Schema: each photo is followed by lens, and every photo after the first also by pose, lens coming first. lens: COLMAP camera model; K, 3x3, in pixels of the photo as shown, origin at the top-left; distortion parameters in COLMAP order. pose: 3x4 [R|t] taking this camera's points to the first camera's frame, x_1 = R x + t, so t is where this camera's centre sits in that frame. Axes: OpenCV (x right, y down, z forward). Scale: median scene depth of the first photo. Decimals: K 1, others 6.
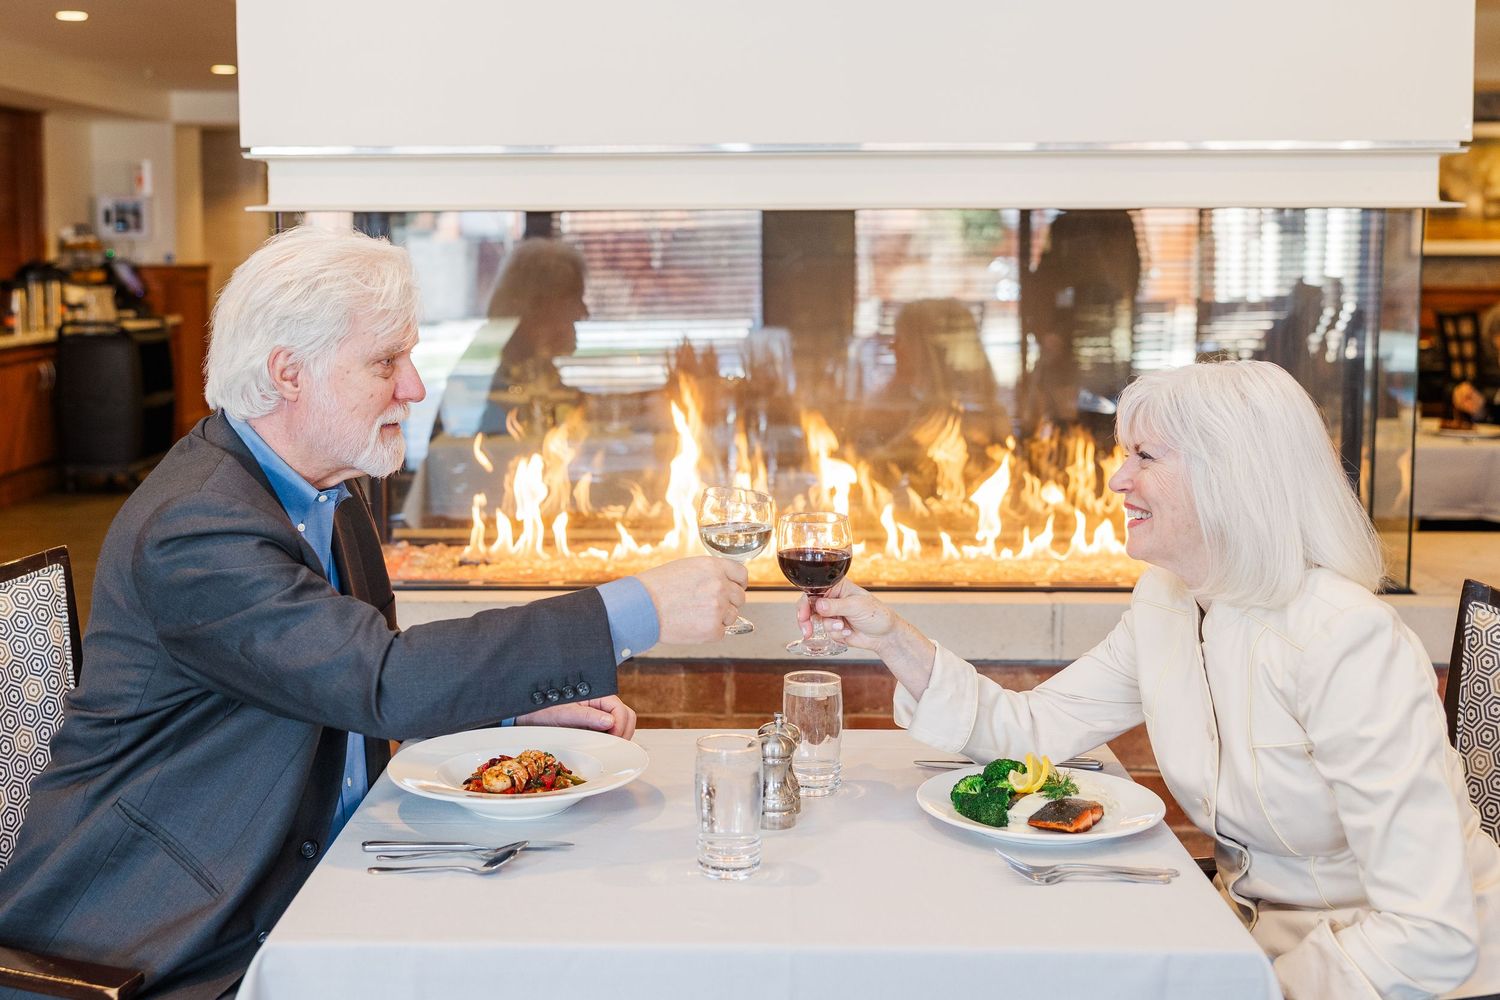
lens RADIAL K [[1628.9, 0, 750.0], [0, 1628.9, 500.0], [0, 0, 1]] dist [-0.010166, 0.006093]
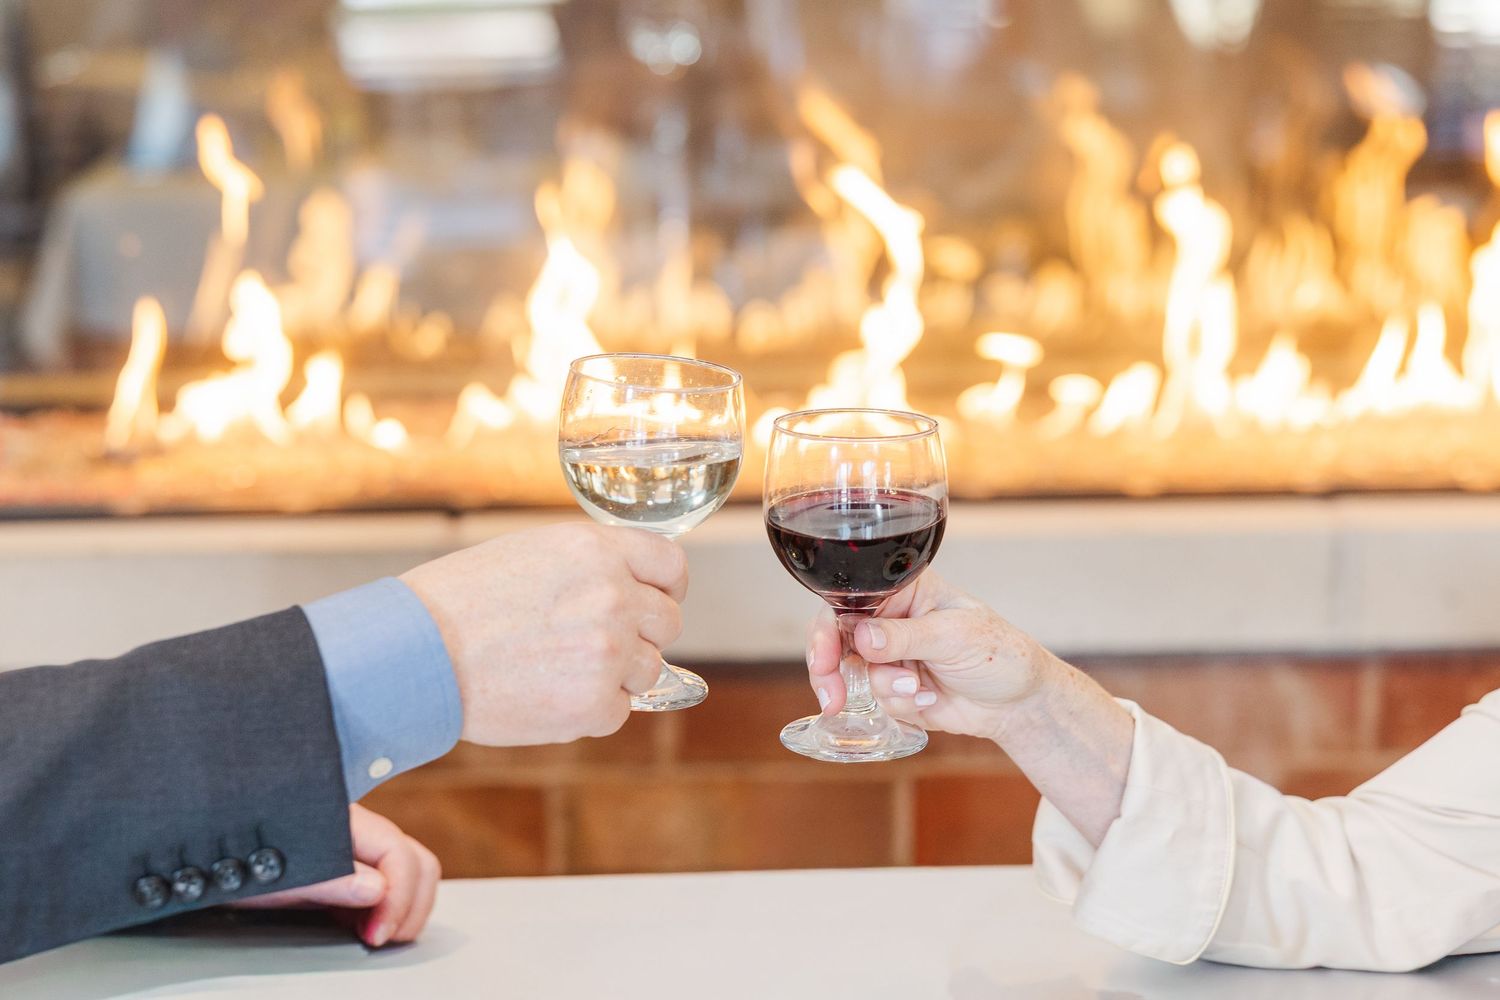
lens RADIAL K [[2951.9, 0, 750.0], [0, 2951.9, 500.0], [0, 0, 1]] dist [-0.013825, 3.237373]
pose [[0.999970, -0.003819, 0.006751, 0.005035], [0.003308, 0.997243, 0.074128, -0.012073], [-0.007016, -0.074104, 0.997226, 0.129940]]
